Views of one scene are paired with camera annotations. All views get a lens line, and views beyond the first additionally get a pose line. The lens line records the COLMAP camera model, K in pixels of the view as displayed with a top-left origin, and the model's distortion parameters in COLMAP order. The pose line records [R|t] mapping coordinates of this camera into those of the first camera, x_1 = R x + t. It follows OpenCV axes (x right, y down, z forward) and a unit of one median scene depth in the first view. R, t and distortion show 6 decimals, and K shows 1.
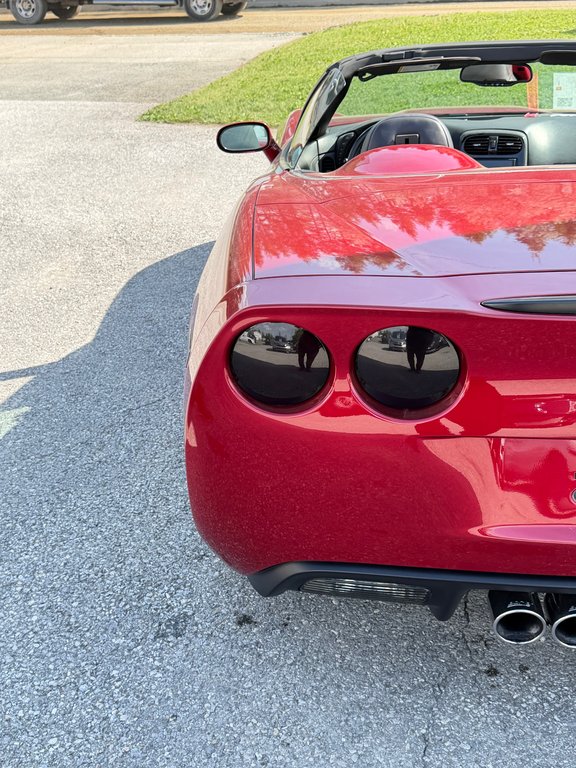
lens RADIAL K [[939.2, 0, 281.2], [0, 939.2, 398.6], [0, 0, 1]] dist [0.198857, -0.484253]
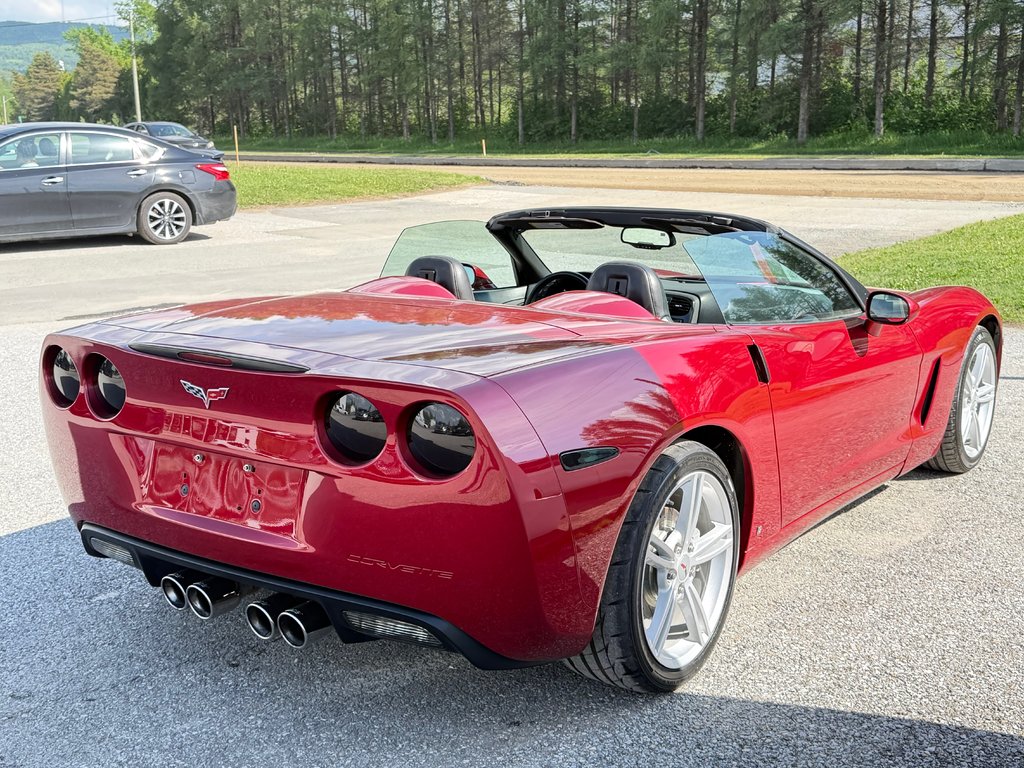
lens RADIAL K [[1264.7, 0, 501.7], [0, 1264.7, 384.4], [0, 0, 1]] dist [0.200770, -0.525754]
pose [[0.846004, 0.129343, -0.517250, 1.207815], [-0.236106, 0.960706, -0.145938, 0.084107], [0.478050, 0.245590, 0.843300, -0.313119]]
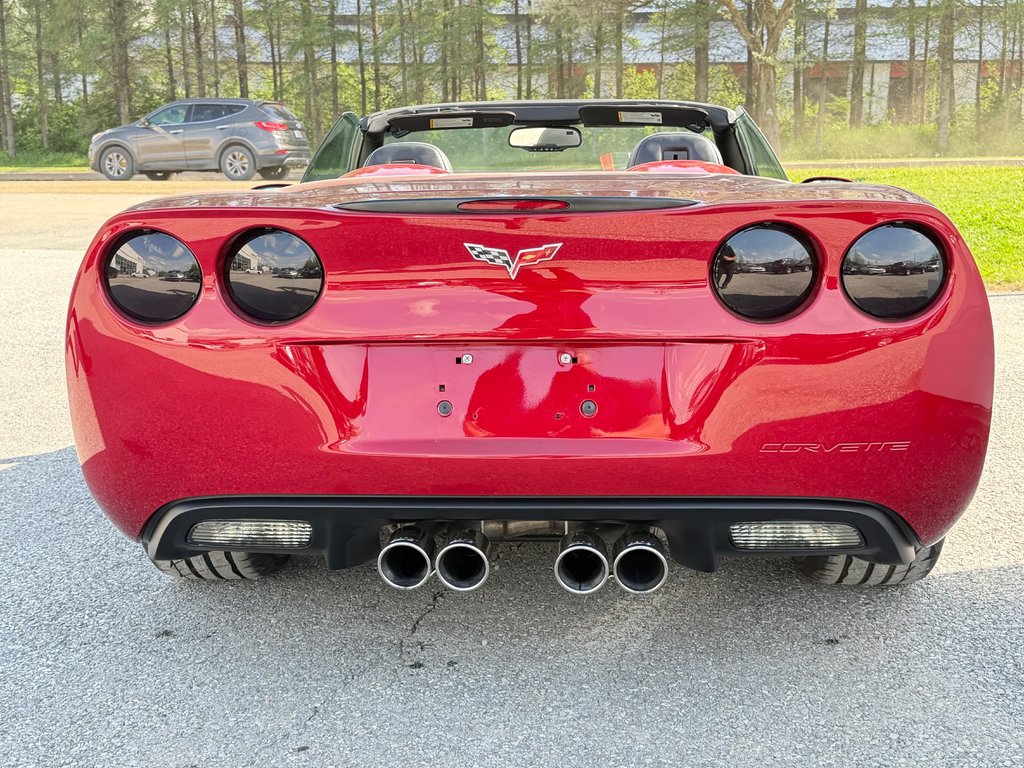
lens RADIAL K [[1271.1, 0, 504.7], [0, 1271.1, 393.7], [0, 0, 1]] dist [0.202833, -0.549839]
pose [[0.999856, 0.016002, 0.005682, 0.263400], [-0.014213, 0.971744, -0.235608, 0.287962], [-0.009292, 0.235493, 0.971832, -0.225983]]
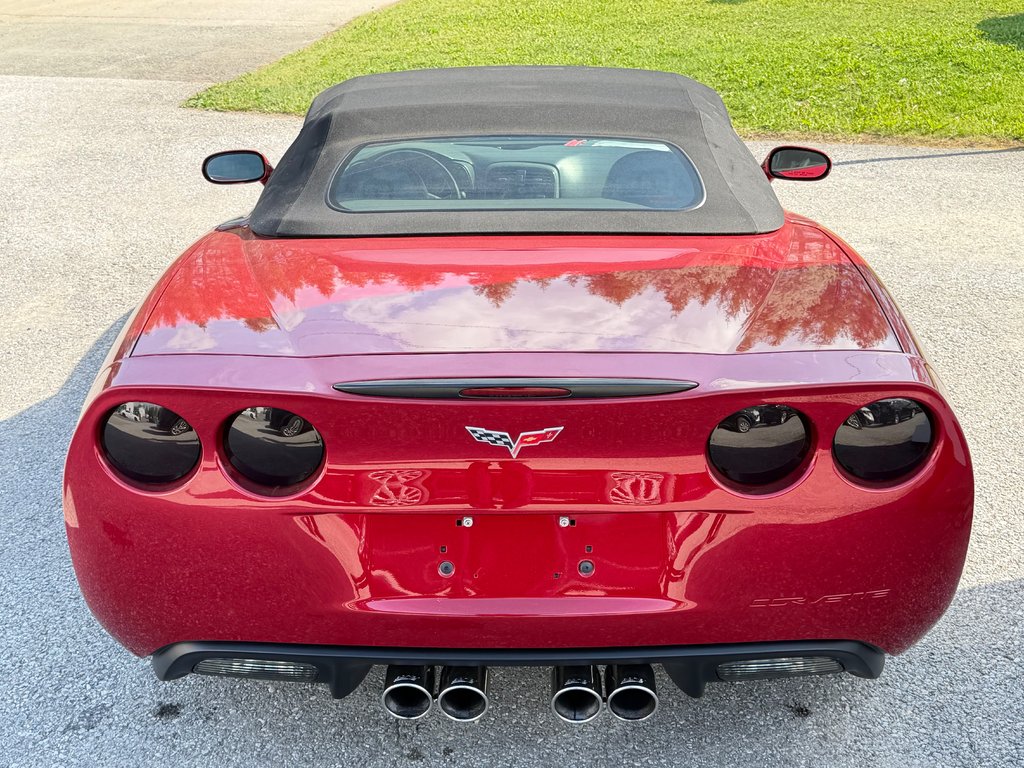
lens RADIAL K [[1271.1, 0, 504.7], [0, 1271.1, 393.7], [0, 0, 1]] dist [0.202833, -0.549839]
pose [[0.998381, 0.000178, 0.056886, 0.212905], [0.002356, 0.999008, -0.044471, -0.018115], [-0.056838, 0.044533, 0.997390, -0.282644]]
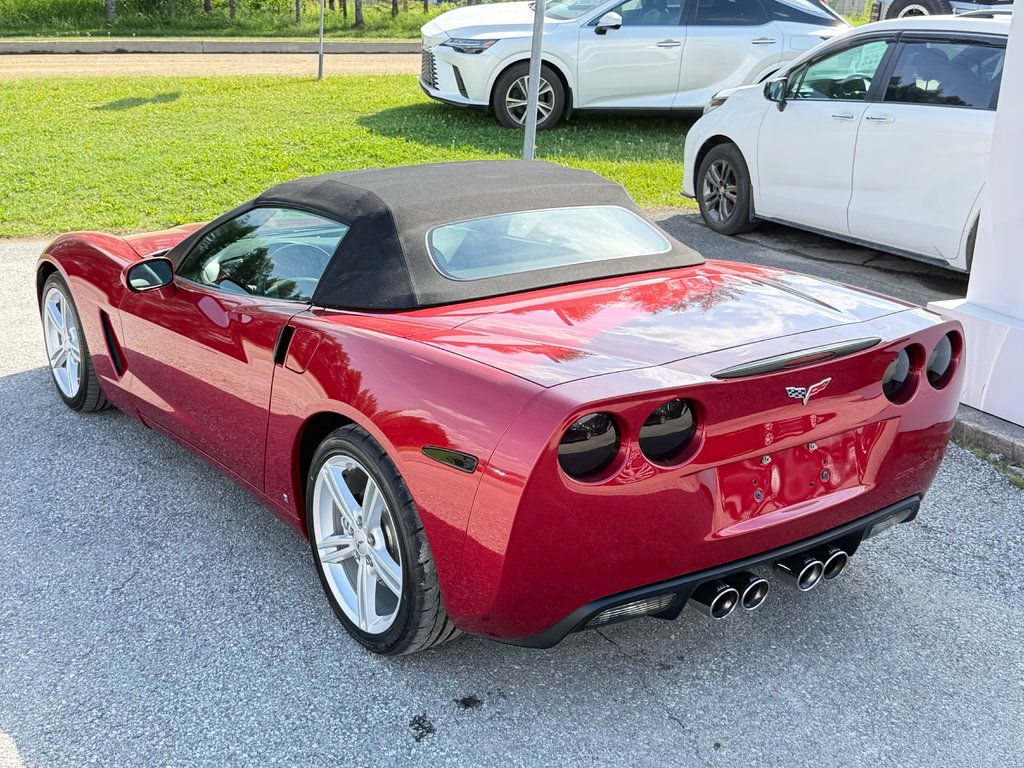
lens RADIAL K [[1271.1, 0, 504.7], [0, 1271.1, 393.7], [0, 0, 1]] dist [0.202833, -0.549839]
pose [[0.775141, -0.159051, 0.611440, -0.842226], [0.234491, 0.971092, -0.044666, -0.038578], [-0.586661, 0.177999, 0.790029, -0.265175]]
